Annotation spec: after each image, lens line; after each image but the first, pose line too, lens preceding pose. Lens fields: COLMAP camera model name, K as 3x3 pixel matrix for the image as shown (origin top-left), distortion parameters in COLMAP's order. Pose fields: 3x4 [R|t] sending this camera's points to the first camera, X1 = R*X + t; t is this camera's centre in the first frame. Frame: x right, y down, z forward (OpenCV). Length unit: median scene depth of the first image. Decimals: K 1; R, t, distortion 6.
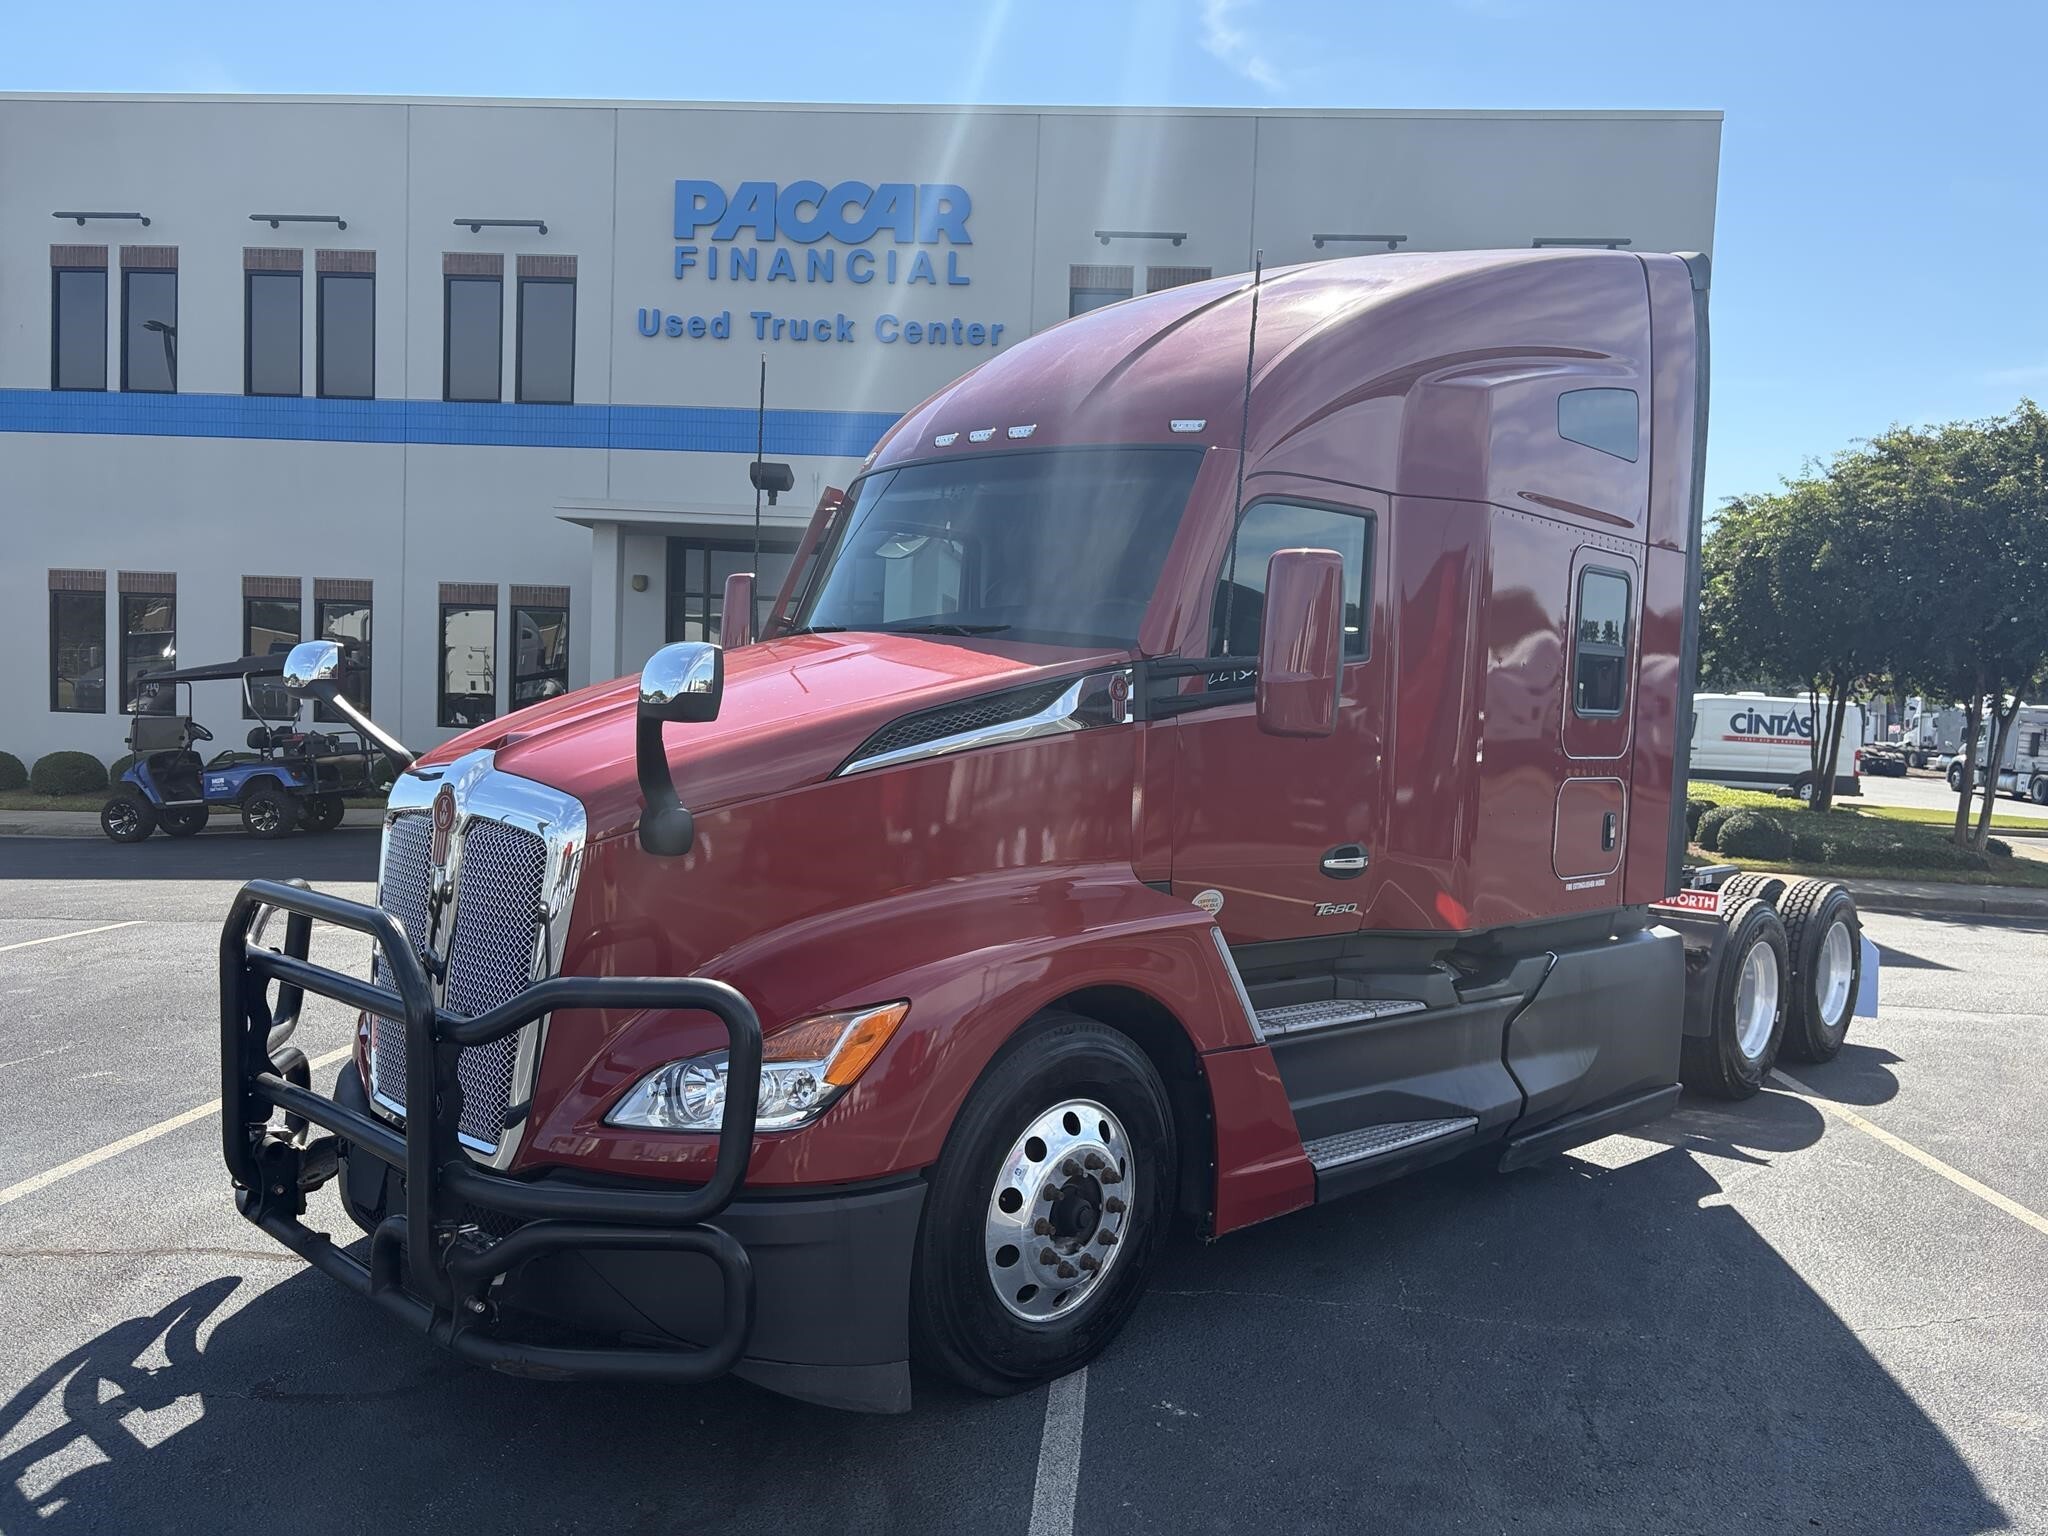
lens RADIAL K [[1476.7, 0, 1011.4], [0, 1476.7, 776.0], [0, 0, 1]] dist [0.038518, -0.035445]
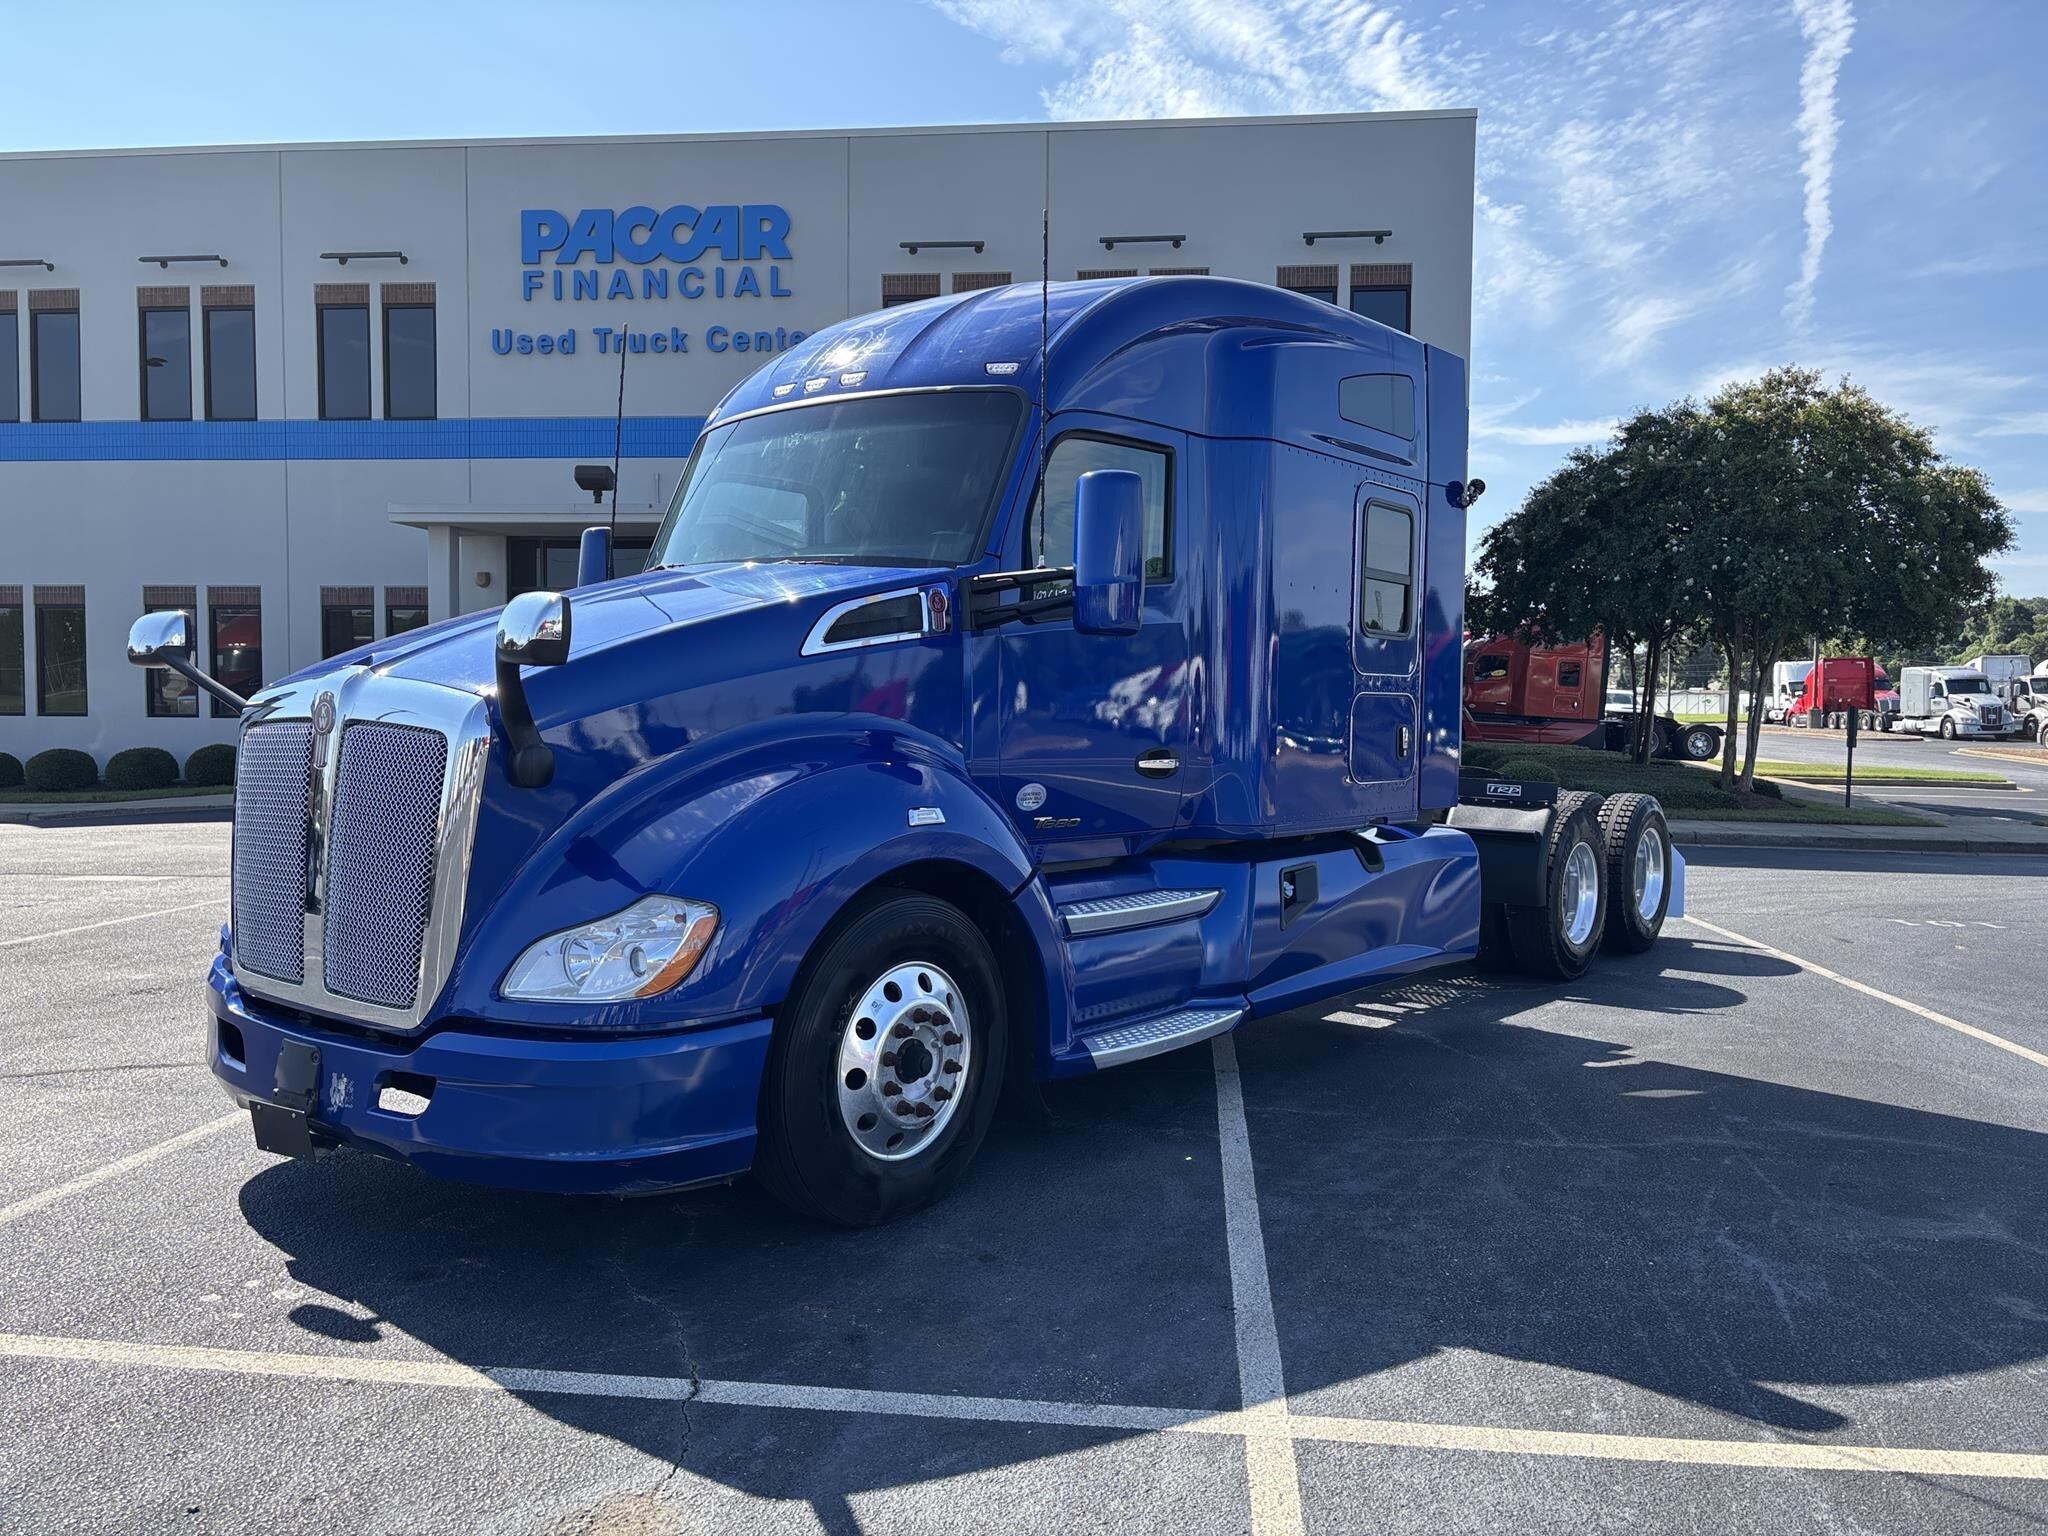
lens RADIAL K [[1476.7, 0, 1061.2], [0, 1476.7, 769.7], [0, 0, 1]] dist [0.038518, -0.035445]
pose [[0.999057, -0.027635, -0.033485, 0.192677], [0.027375, 0.999592, -0.008202, 0.027791], [0.033698, 0.007278, 0.999406, -0.070623]]
